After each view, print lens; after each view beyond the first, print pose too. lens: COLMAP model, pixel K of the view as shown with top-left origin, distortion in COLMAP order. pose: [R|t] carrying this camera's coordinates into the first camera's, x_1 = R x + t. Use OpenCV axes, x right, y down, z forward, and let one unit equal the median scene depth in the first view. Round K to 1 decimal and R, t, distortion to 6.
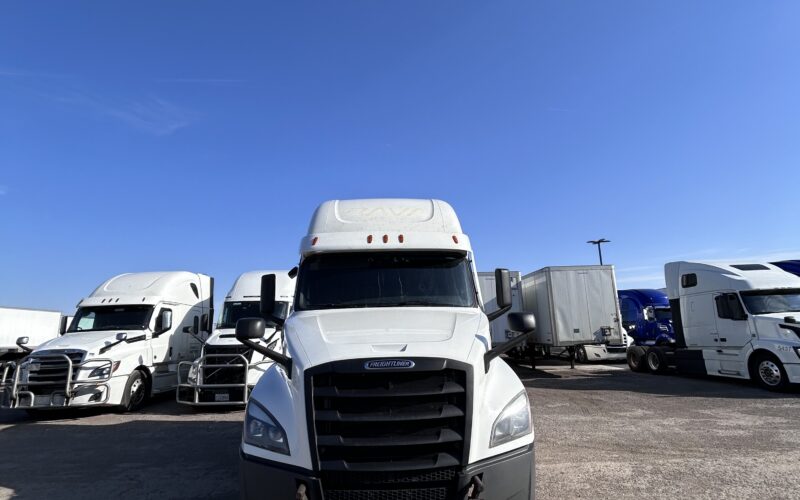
lens RADIAL K [[429.3, 0, 401.4], [0, 429.3, 249.5], [0, 0, 1]] dist [-0.002157, 0.000454]
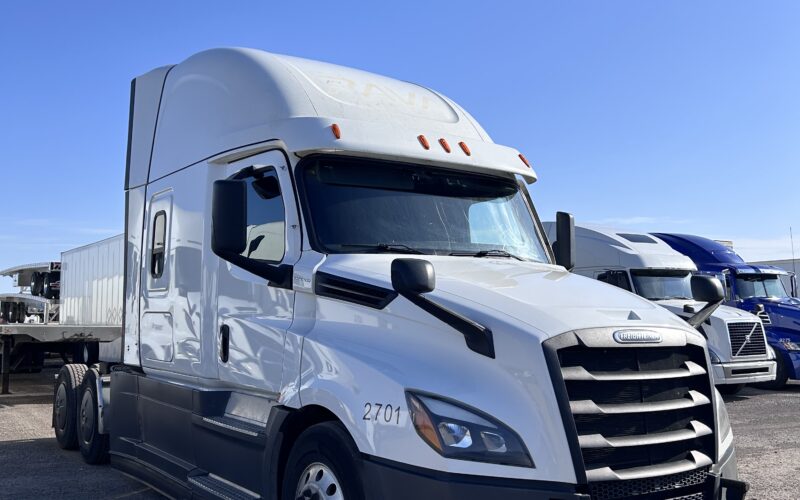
lens RADIAL K [[793.2, 0, 392.2], [0, 793.2, 251.2], [0, 0, 1]] dist [0.136843, -0.347366]
pose [[0.853616, 0.072425, 0.515842, -0.493306], [-0.124960, 0.989842, 0.067808, 0.041211], [-0.505691, -0.122342, 0.853996, 0.041683]]
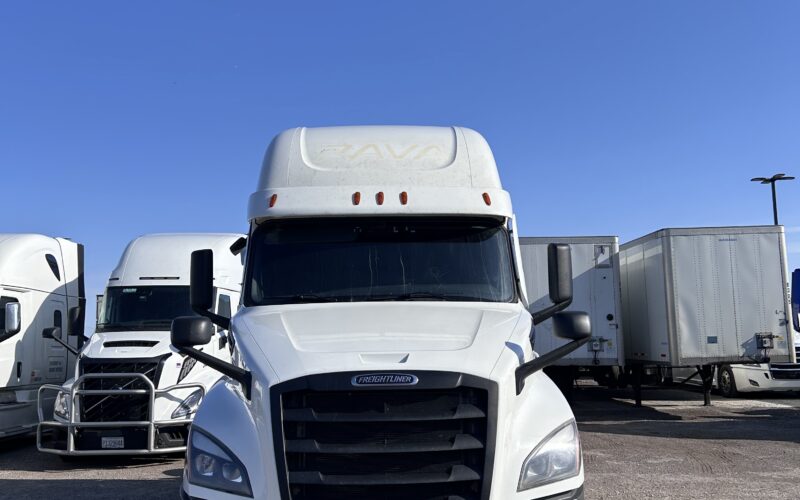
lens RADIAL K [[793.2, 0, 392.2], [0, 793.2, 251.2], [0, 0, 1]] dist [0.136843, -0.347366]
pose [[0.999716, 0.005188, -0.023276, 0.007629], [-0.003322, 0.996828, 0.079515, -0.029751], [0.023615, -0.079415, 0.996562, -0.165131]]
